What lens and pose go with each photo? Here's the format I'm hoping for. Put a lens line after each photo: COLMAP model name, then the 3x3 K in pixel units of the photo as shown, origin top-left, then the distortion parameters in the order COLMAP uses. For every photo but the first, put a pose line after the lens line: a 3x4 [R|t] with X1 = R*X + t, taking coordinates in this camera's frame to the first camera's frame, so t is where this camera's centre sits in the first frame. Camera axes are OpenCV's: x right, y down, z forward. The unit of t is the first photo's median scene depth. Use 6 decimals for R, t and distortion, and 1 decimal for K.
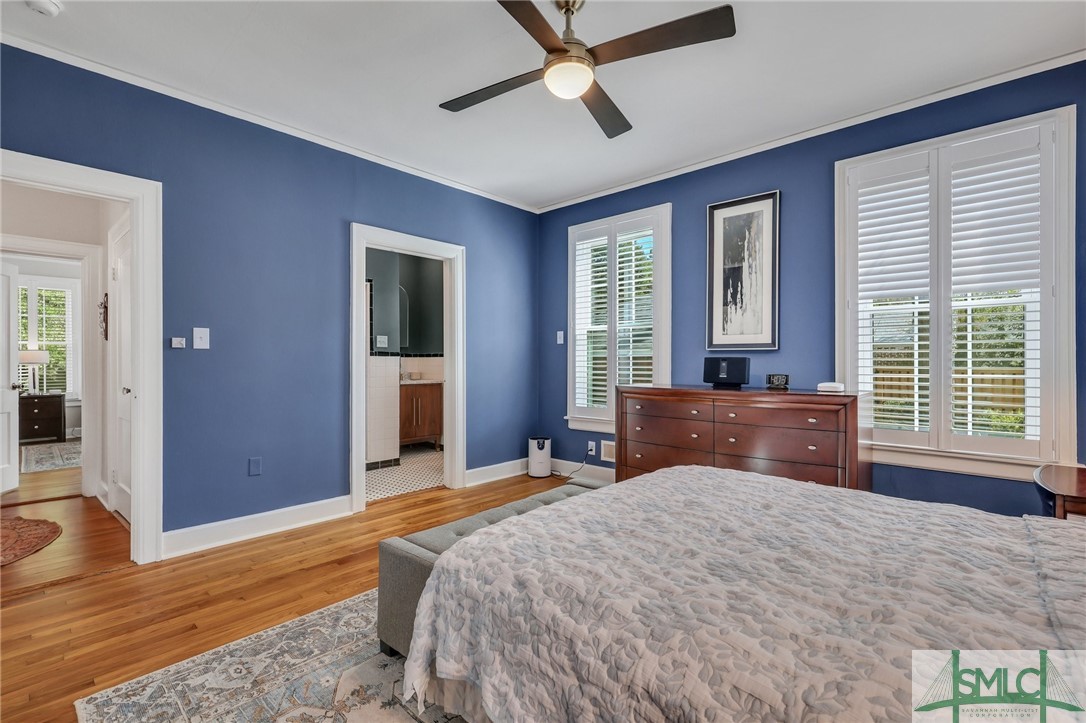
lens RADIAL K [[494.6, 0, 546.5], [0, 494.6, 361.4], [0, 0, 1]] dist [-0.002473, -0.000423]
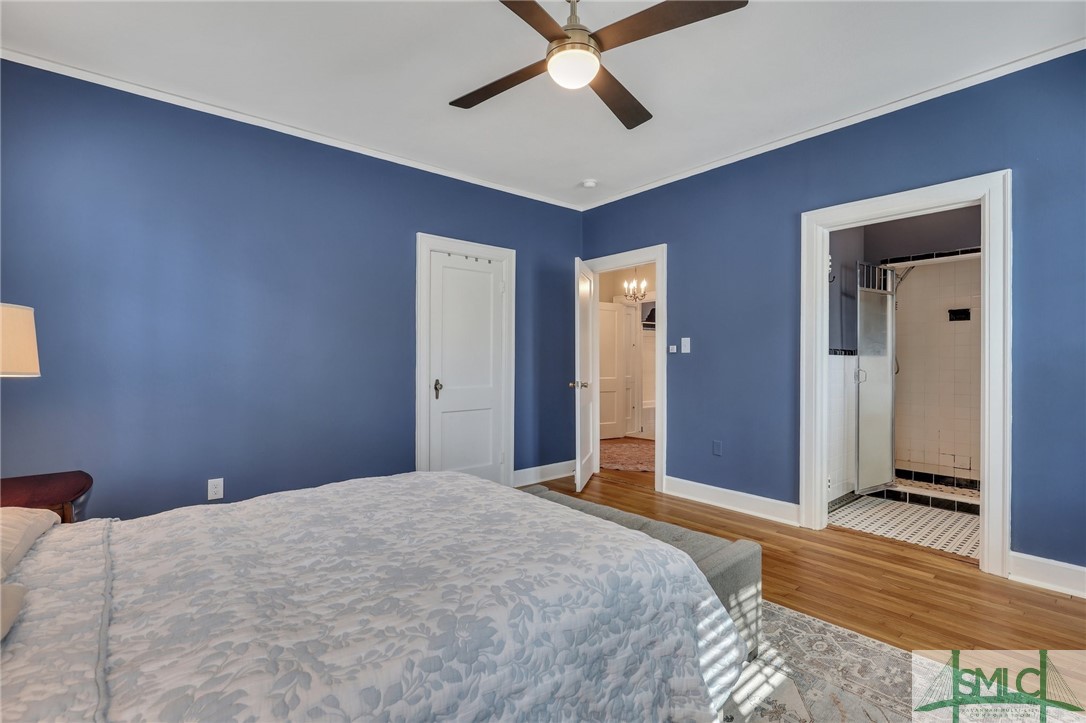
lens RADIAL K [[494.6, 0, 544.7], [0, 494.6, 360.7], [0, 0, 1]] dist [-0.002473, -0.000423]
pose [[-0.134332, 0.000817, -0.990936, 0.567209], [-0.003659, 0.999992, 0.001320, -0.003421], [0.990930, 0.003803, -0.134328, 0.616744]]
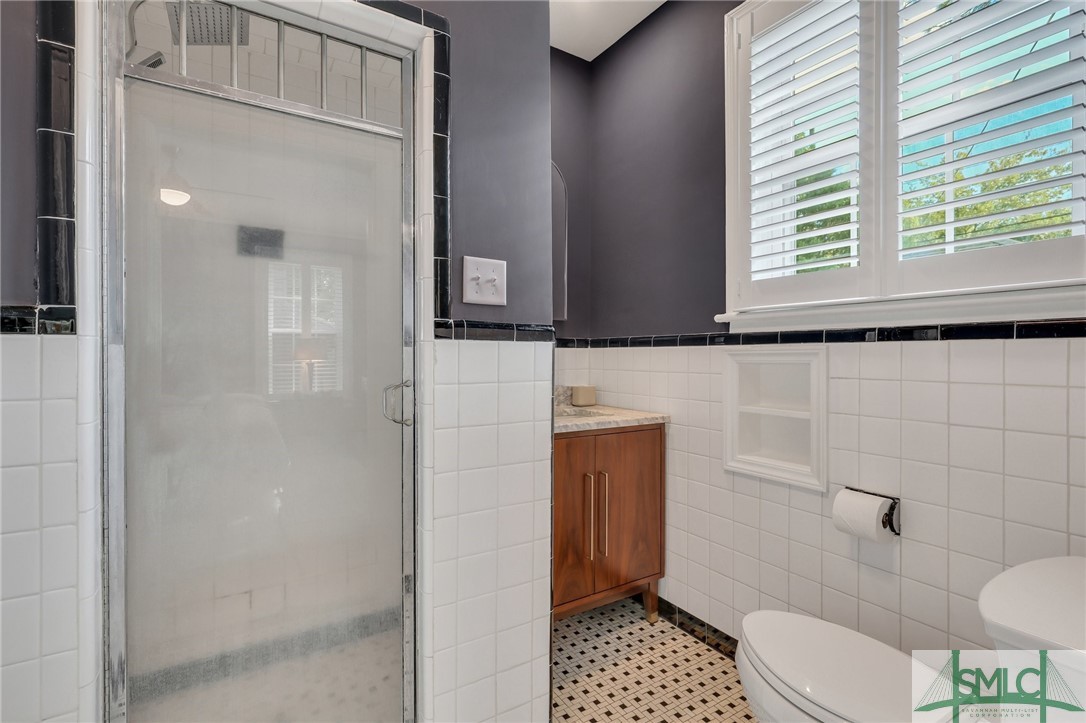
lens RADIAL K [[494.6, 0, 541.8], [0, 494.6, 356.9], [0, 0, 1]] dist [-0.002473, -0.000423]
pose [[0.961815, 0.005052, -0.273653, -0.238628], [-0.004411, 0.999986, 0.002958, -0.002742], [0.273664, -0.001638, 0.961824, 0.773071]]
